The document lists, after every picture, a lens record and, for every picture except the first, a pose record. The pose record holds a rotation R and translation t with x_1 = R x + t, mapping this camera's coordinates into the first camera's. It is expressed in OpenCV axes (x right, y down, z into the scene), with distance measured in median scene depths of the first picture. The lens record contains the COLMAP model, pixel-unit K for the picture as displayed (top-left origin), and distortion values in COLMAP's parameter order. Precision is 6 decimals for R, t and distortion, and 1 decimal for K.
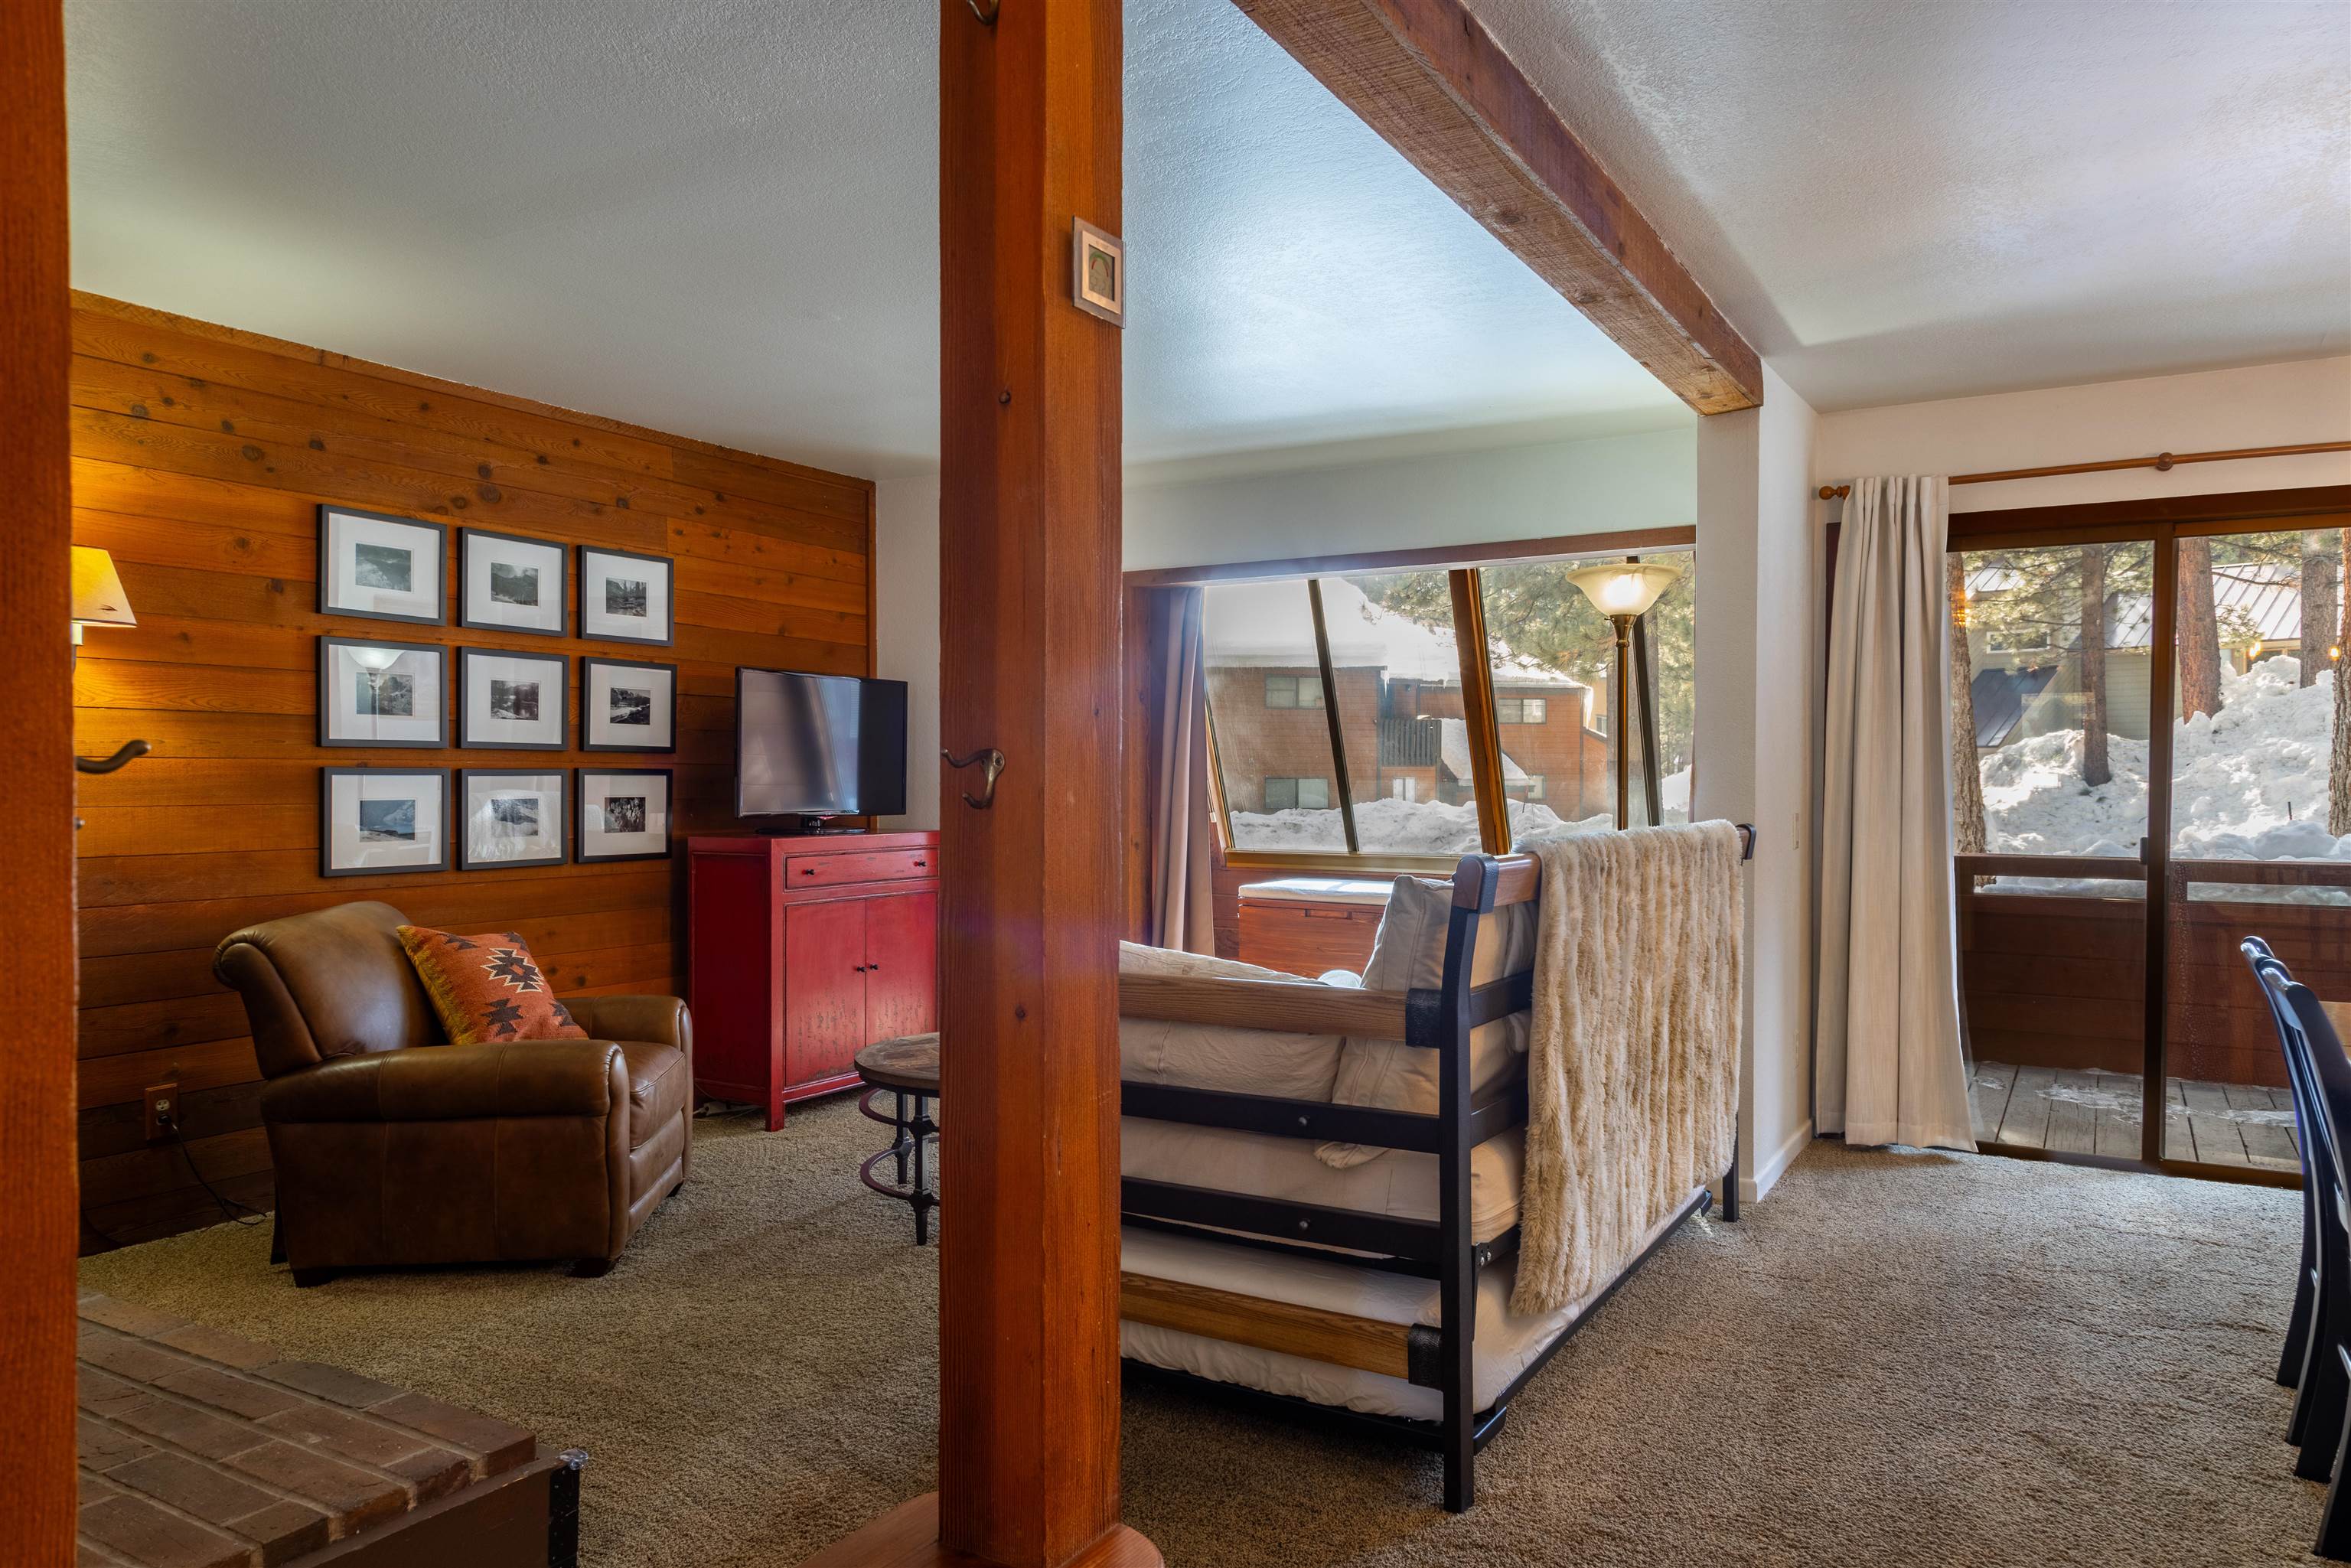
lens RADIAL K [[1549.2, 0, 1179.5], [0, 1549.2, 798.8], [0, 0, 1]] dist [0.015059, -0.001371]
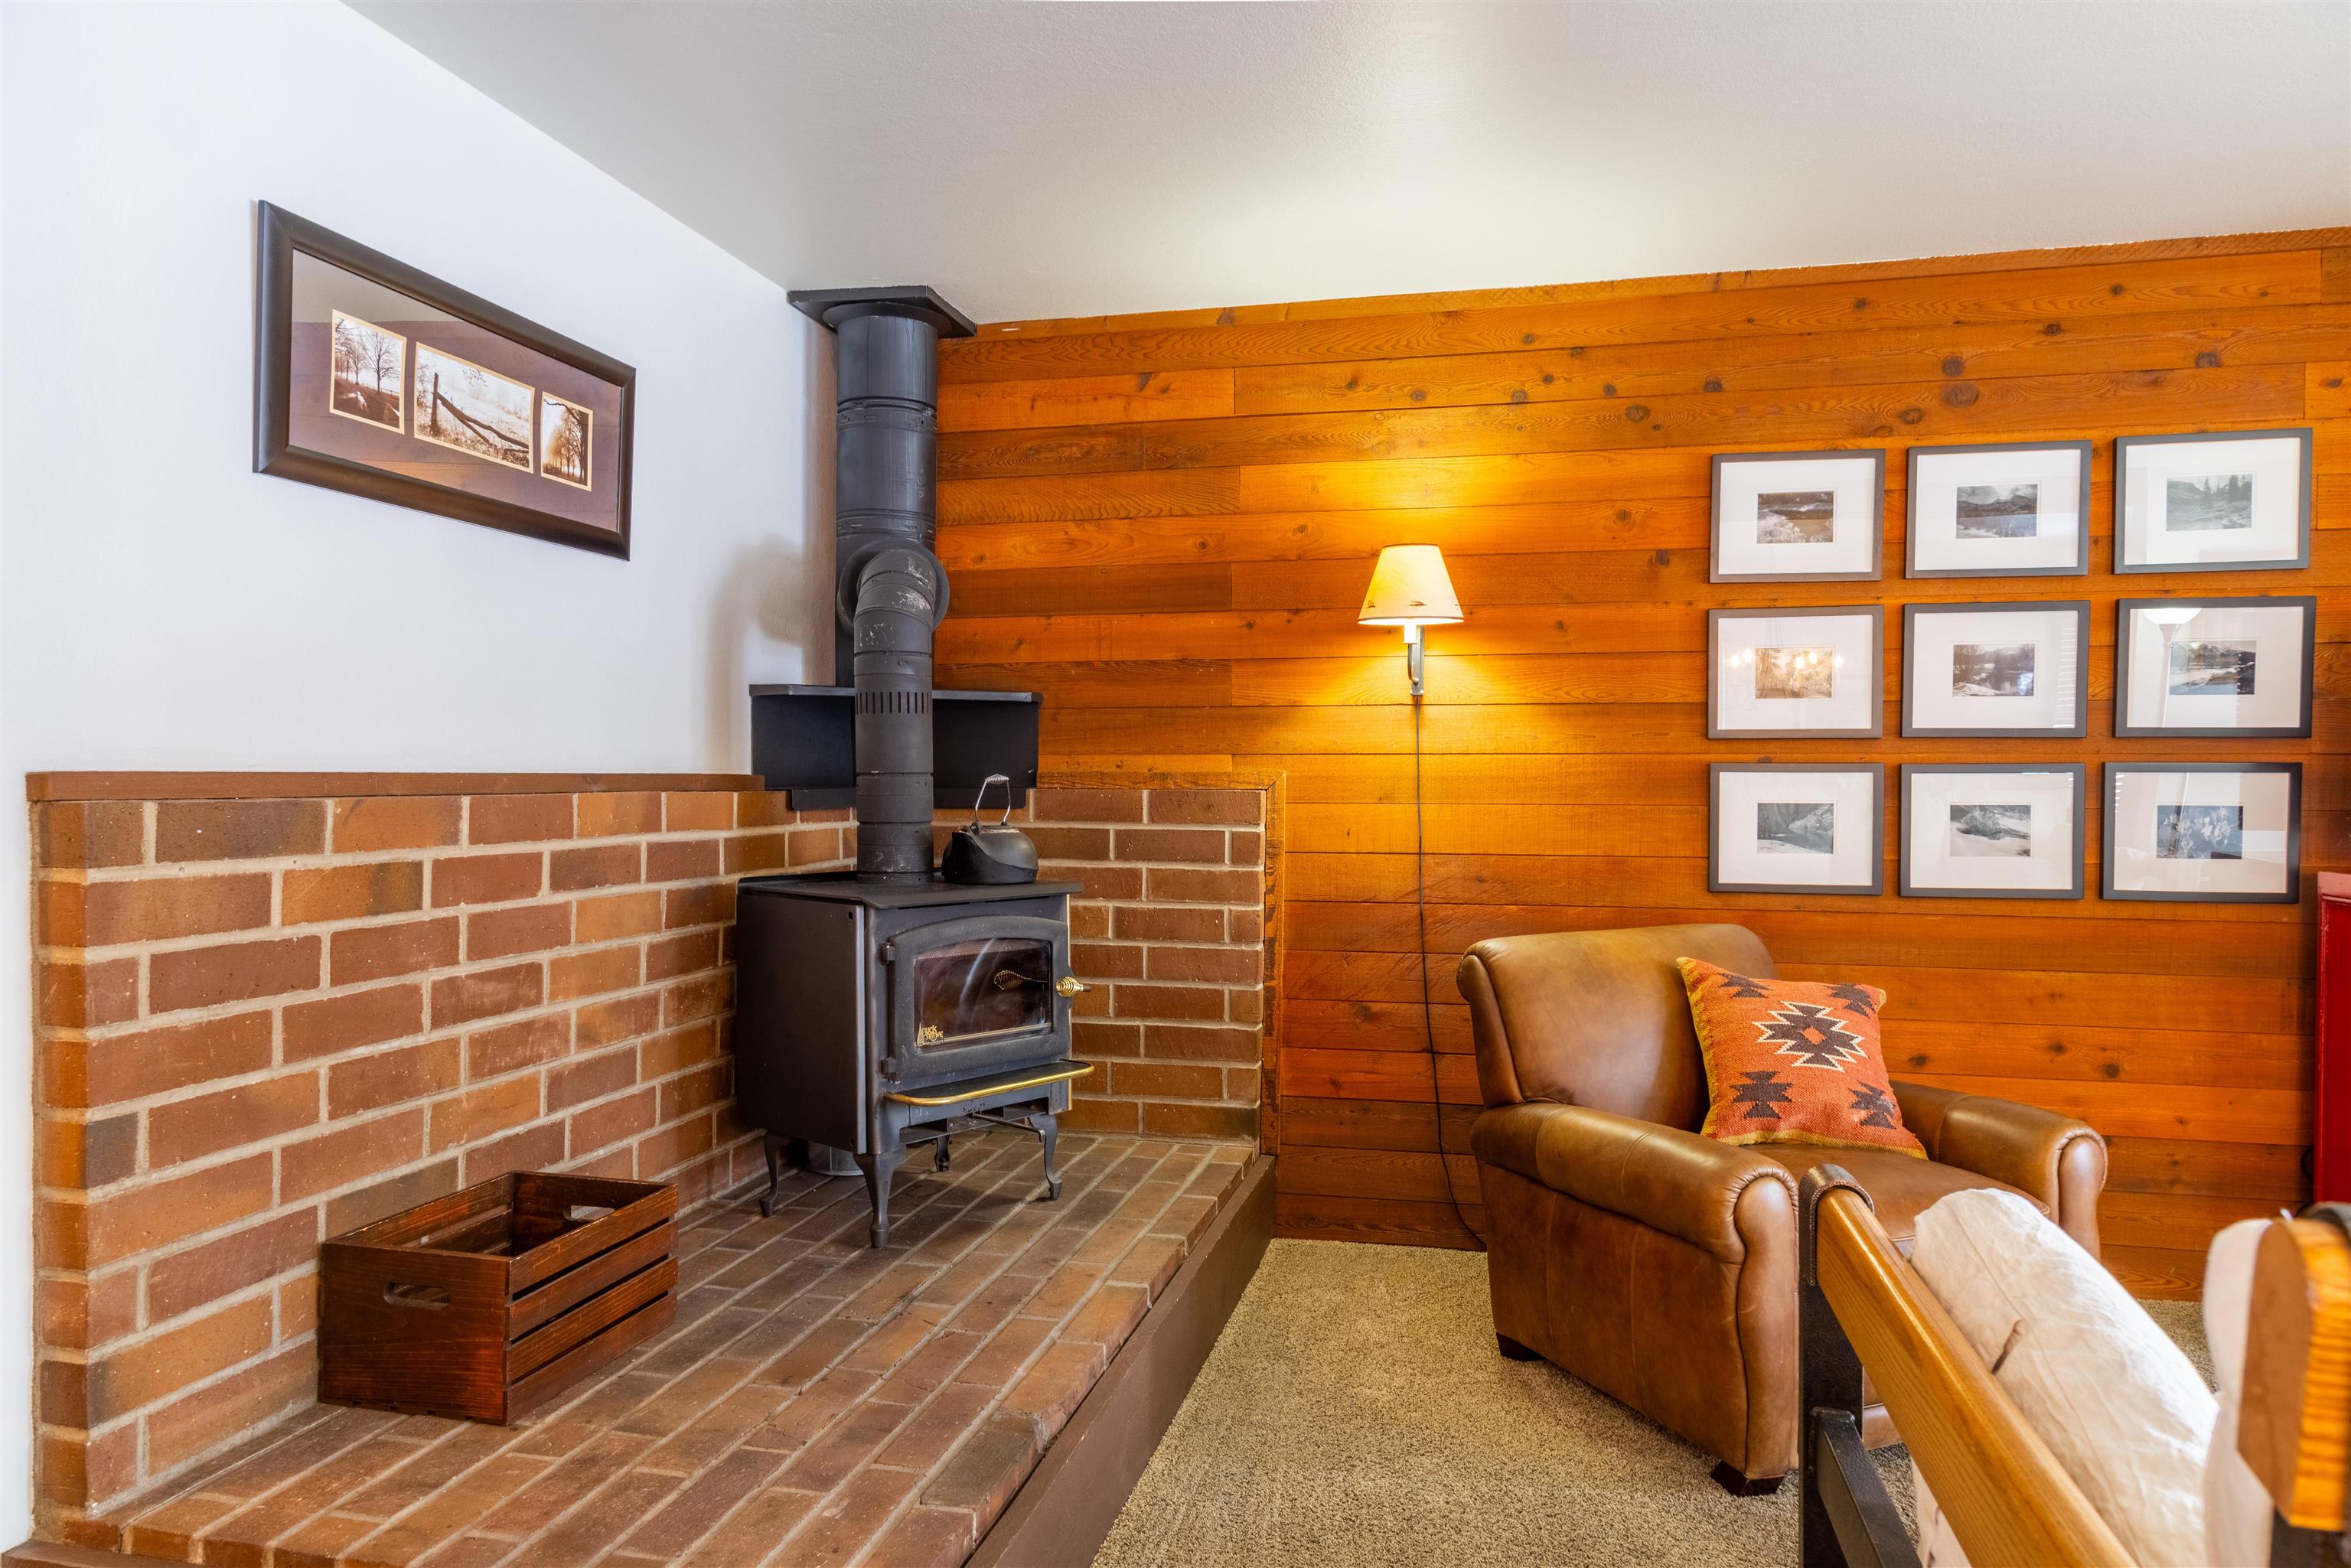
lens RADIAL K [[1549.2, 0, 1179.5], [0, 1549.2, 798.8], [0, 0, 1]] dist [0.015059, -0.001371]
pose [[0.297915, 0.014918, -0.954476, 0.164195], [-0.016909, 0.999803, 0.010349, -0.004140], [0.954443, 0.013056, 0.298108, 0.434454]]
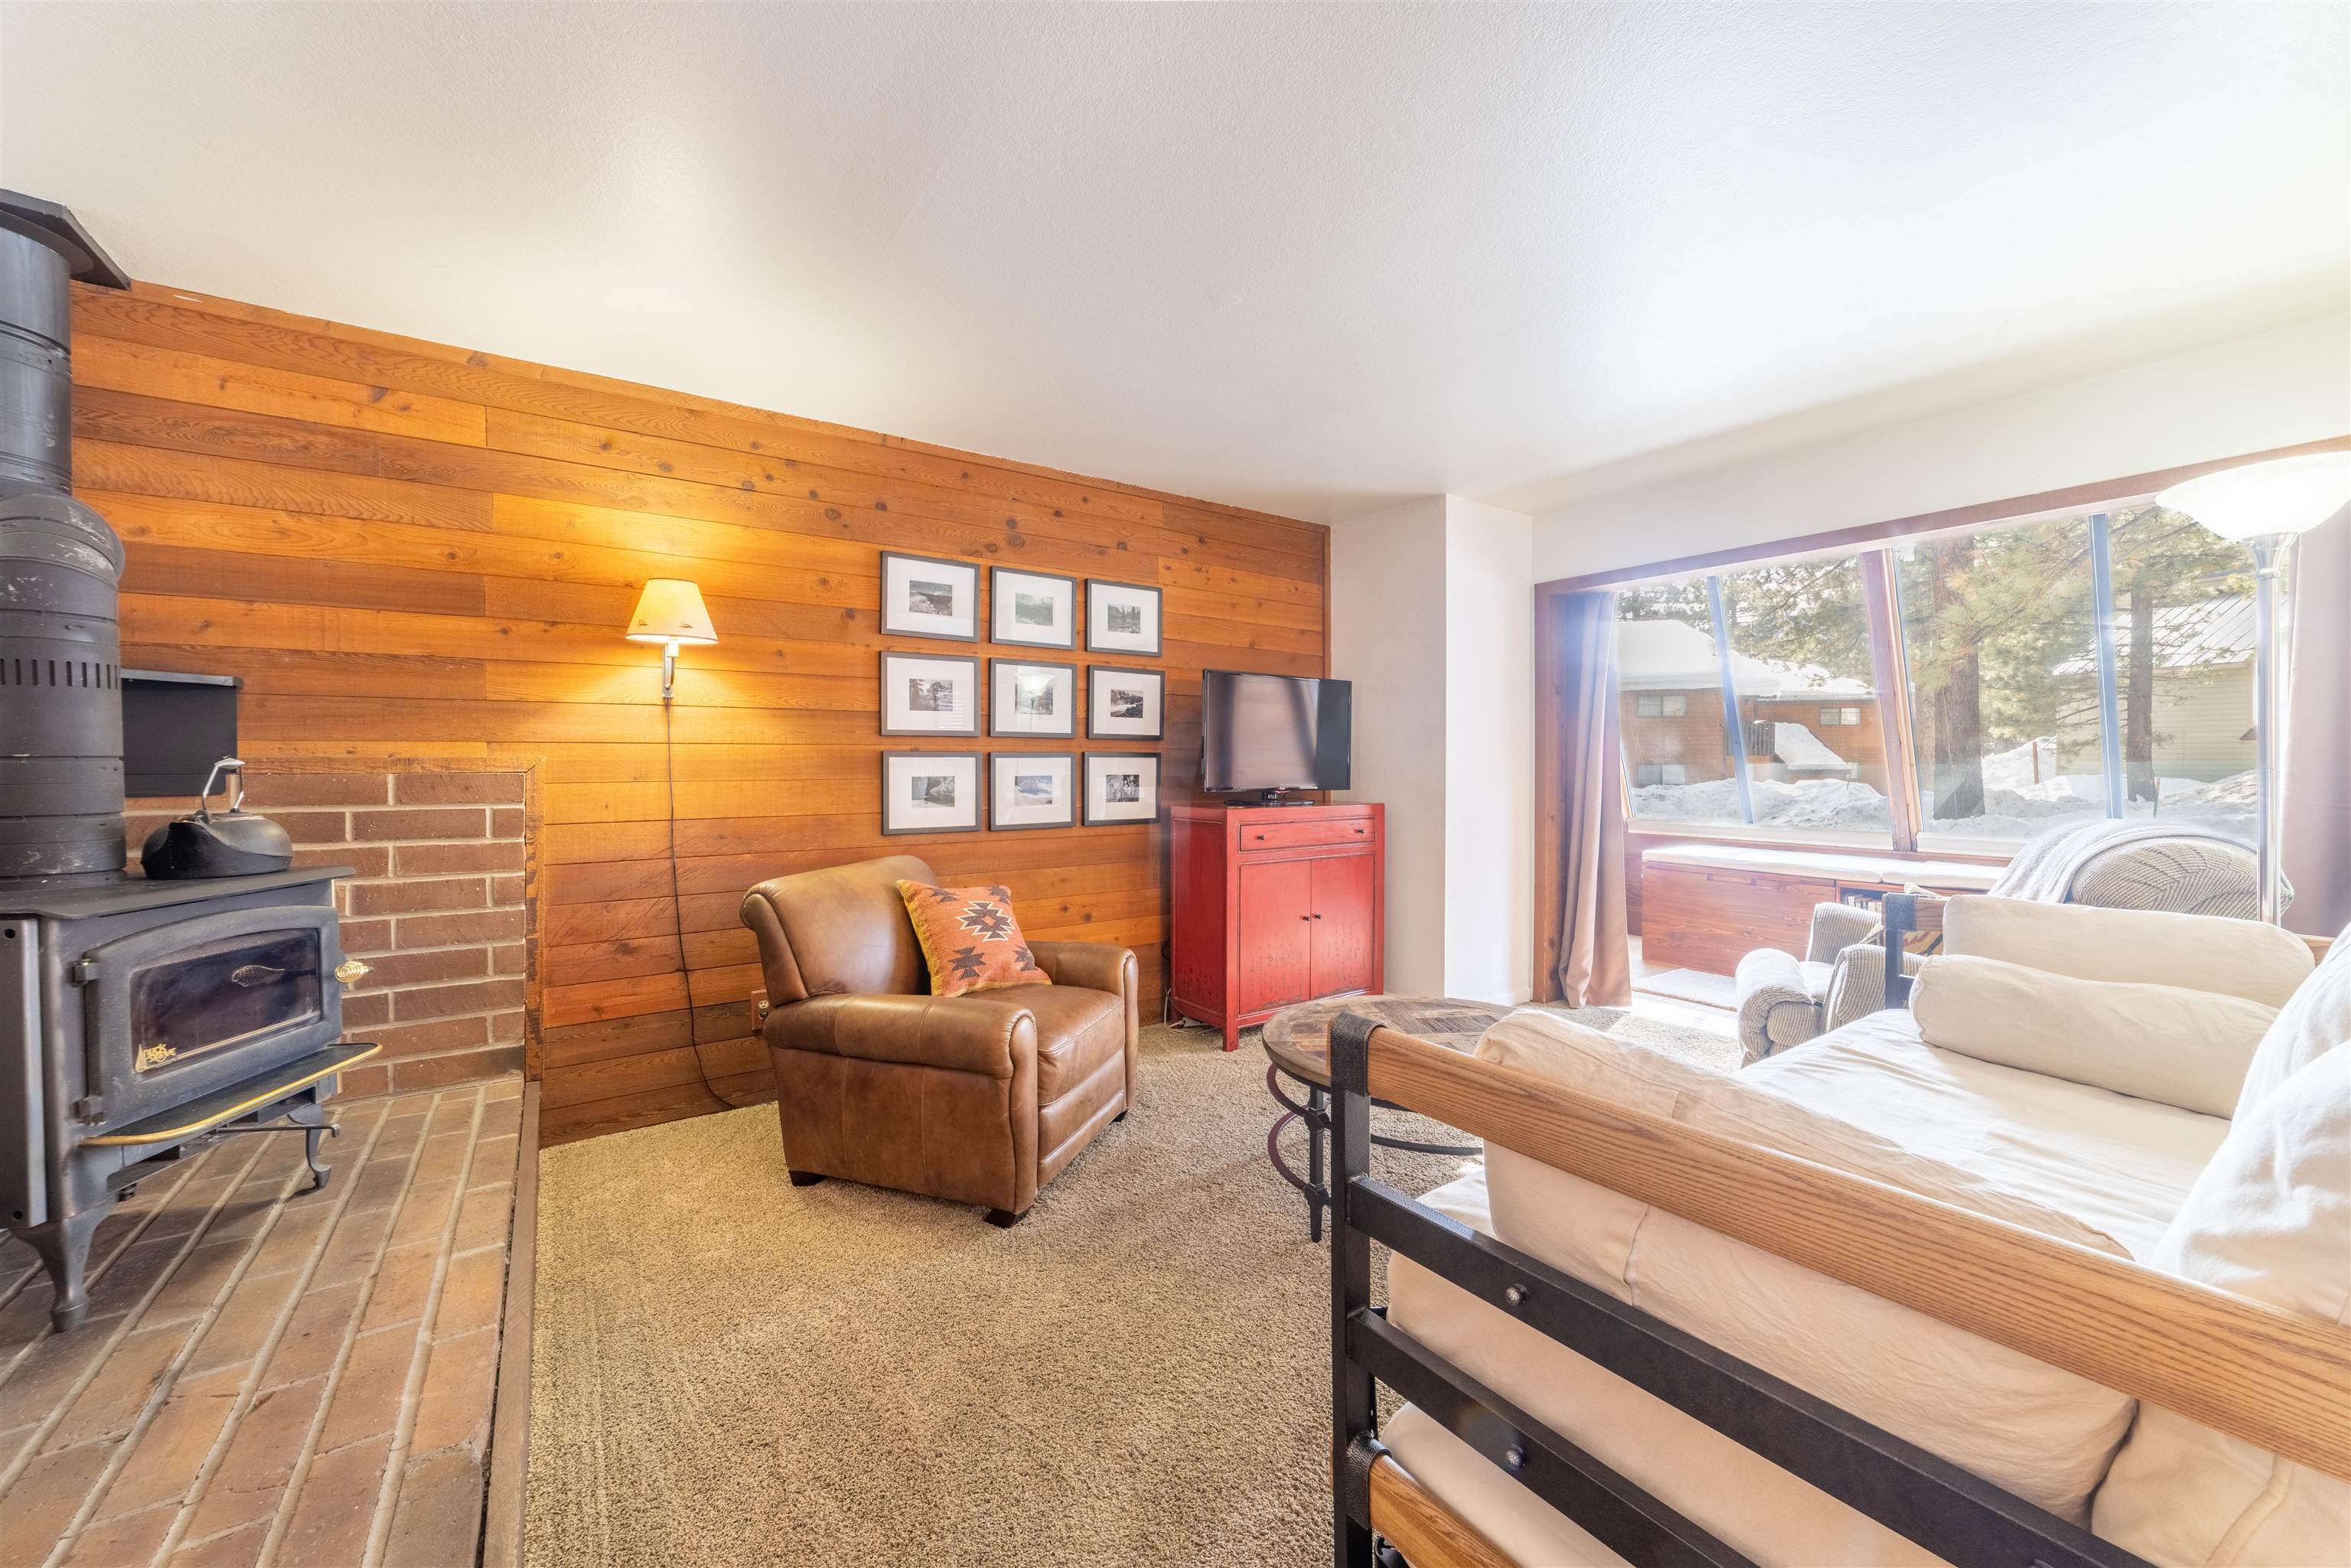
lens RADIAL K [[885.1, 0, 1171.7], [0, 885.1, 775.1], [0, 0, 1]] dist [-0.030490, 0.011274]
pose [[0.909660, 0.003147, -0.415342, -0.019005], [-0.003731, 0.999993, -0.000594, -0.000553], [0.415337, 0.002089, 0.909665, 0.394577]]
